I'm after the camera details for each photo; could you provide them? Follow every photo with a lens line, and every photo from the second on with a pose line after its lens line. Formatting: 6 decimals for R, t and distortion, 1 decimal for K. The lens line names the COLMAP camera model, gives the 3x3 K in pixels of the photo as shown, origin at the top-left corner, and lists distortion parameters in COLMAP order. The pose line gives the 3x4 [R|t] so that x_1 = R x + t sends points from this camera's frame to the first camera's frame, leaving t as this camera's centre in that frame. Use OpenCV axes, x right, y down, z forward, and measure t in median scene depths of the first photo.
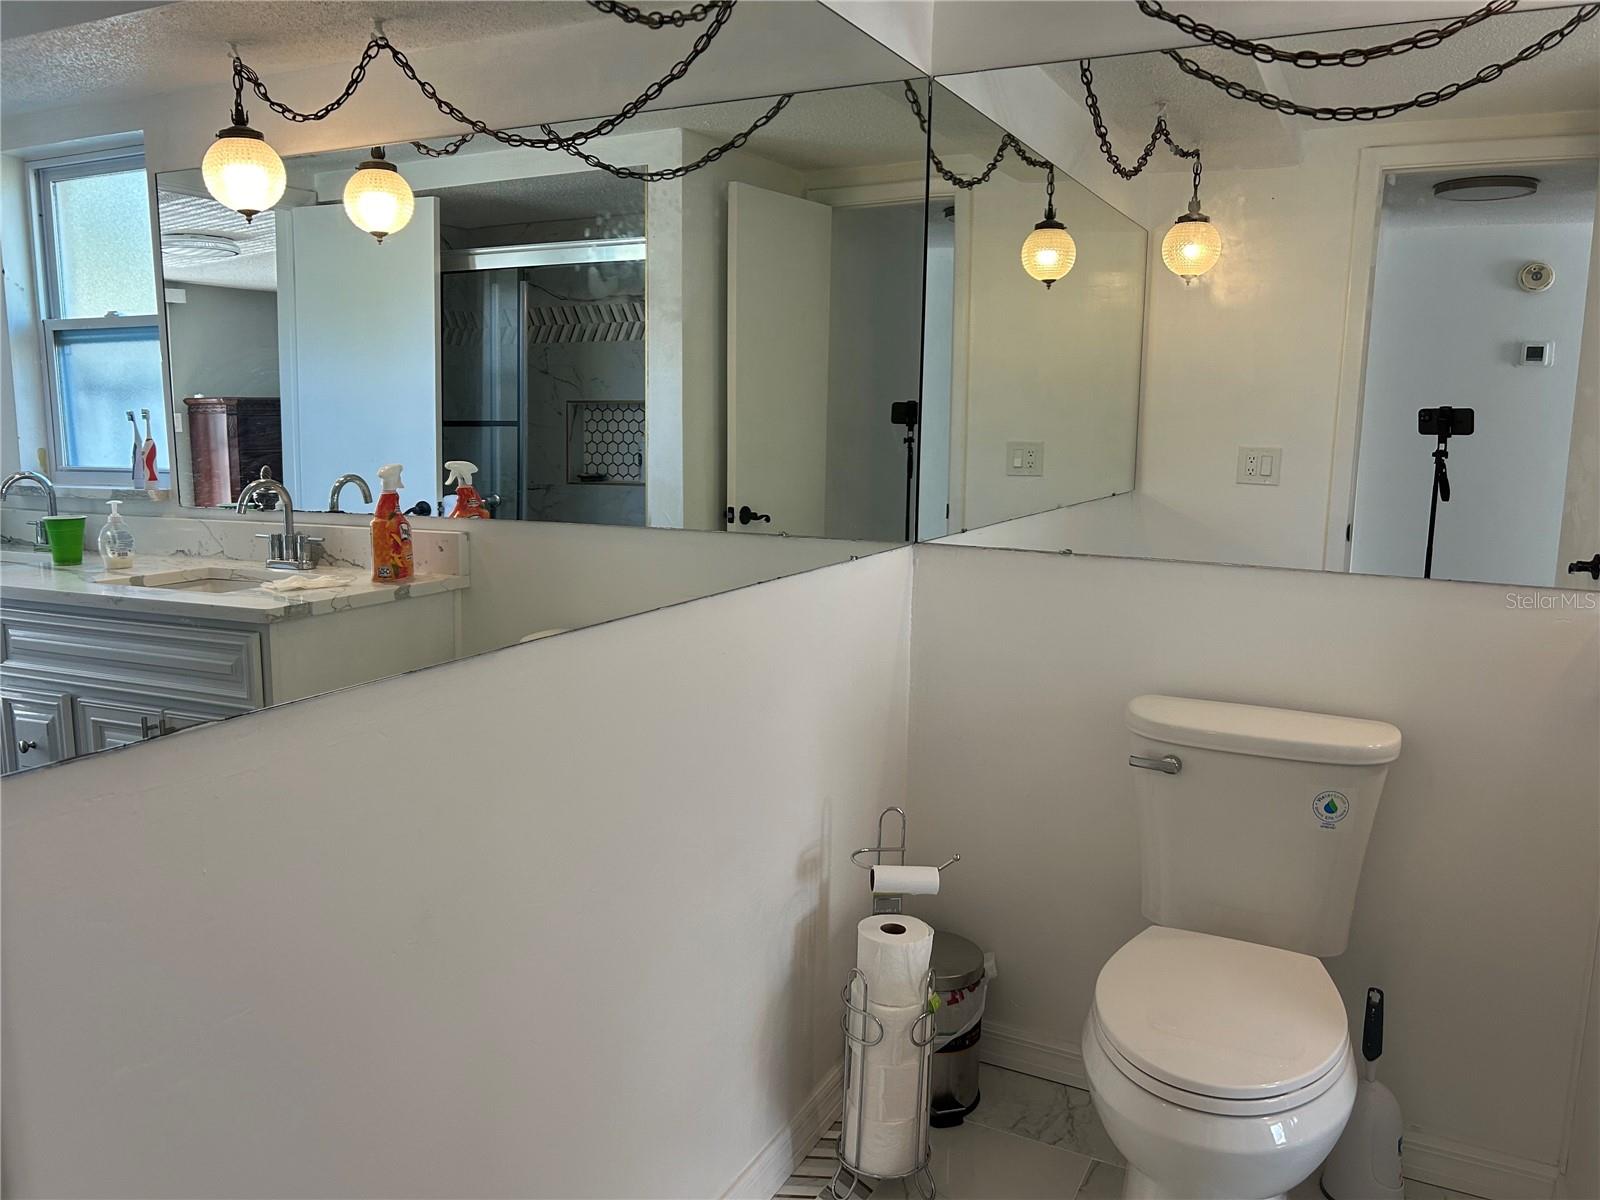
lens RADIAL K [[1210.2, 0, 800.3], [0, 1210.2, 596.3], [0, 0, 1]] dist [0.006512, -0.003312]
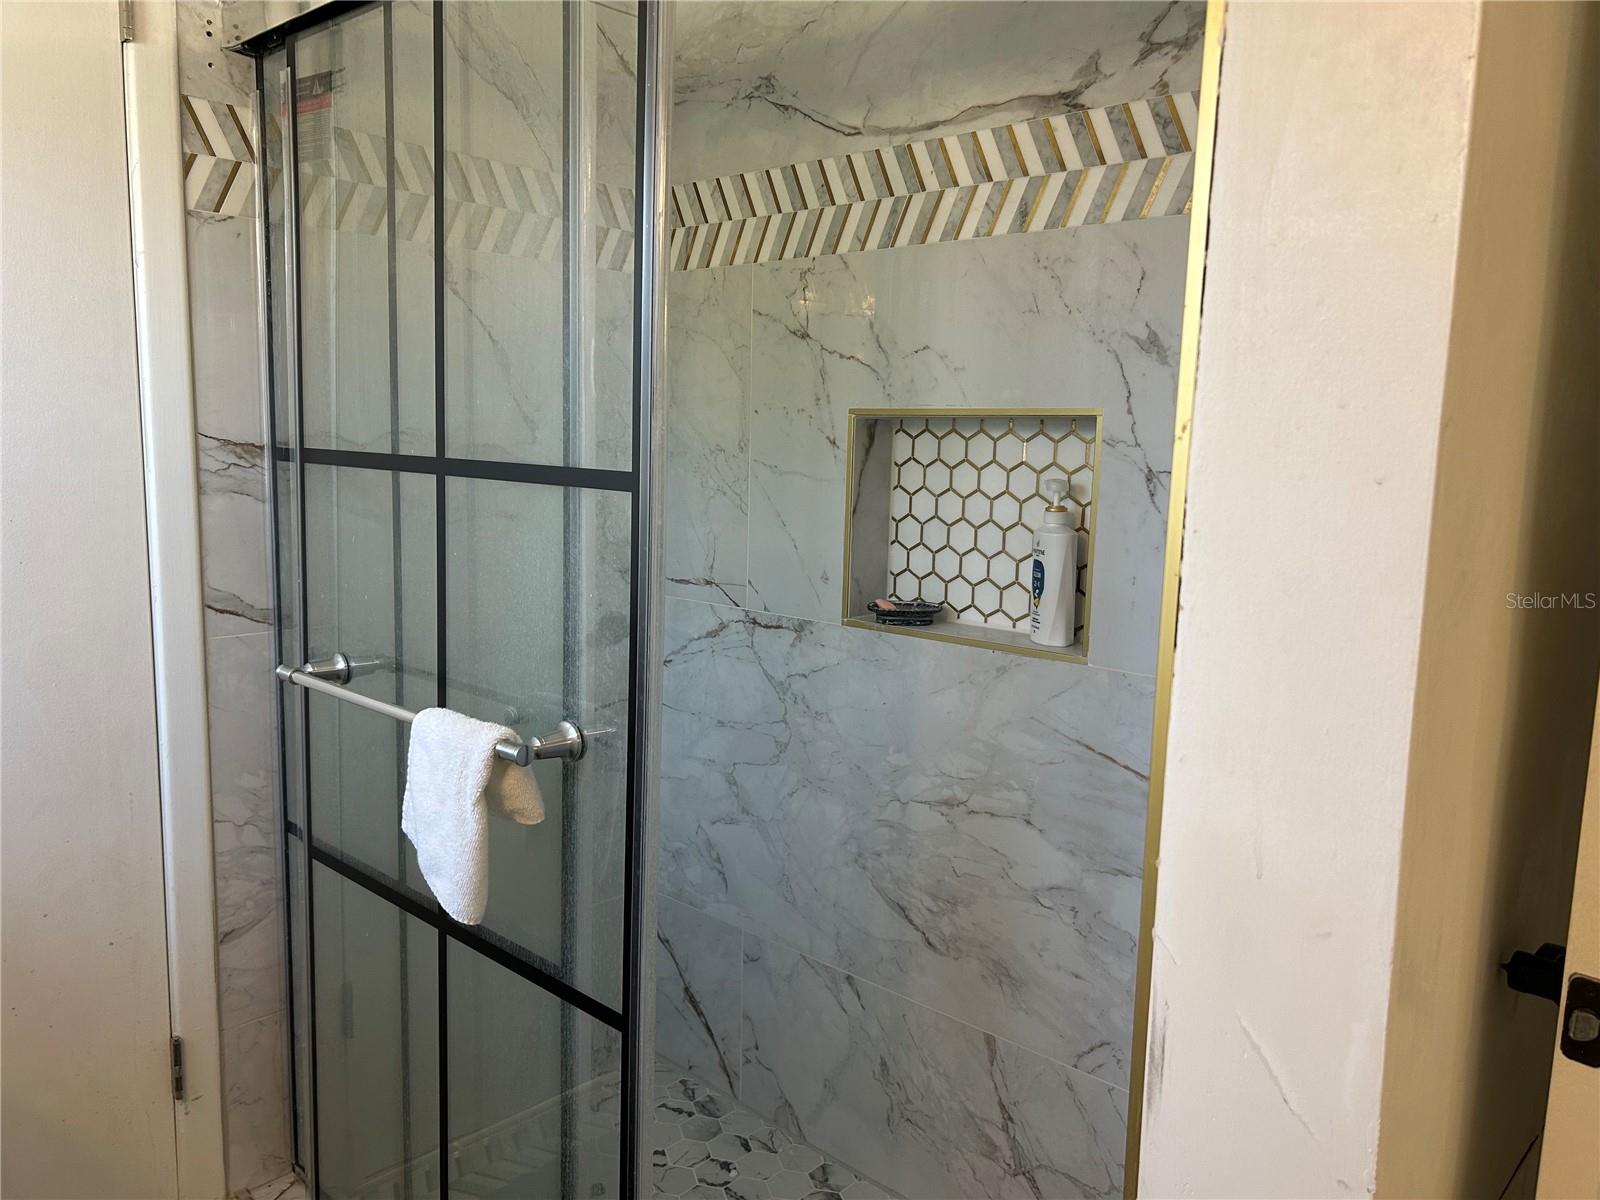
lens RADIAL K [[1210.2, 0, 805.3], [0, 1210.2, 600.1], [0, 0, 1]] dist [0.006512, -0.003312]
pose [[0.952427, 0.053690, -0.300000, -0.089184], [-0.064290, 0.997604, -0.025569, -0.091138], [0.297908, 0.043639, 0.953597, 0.637627]]
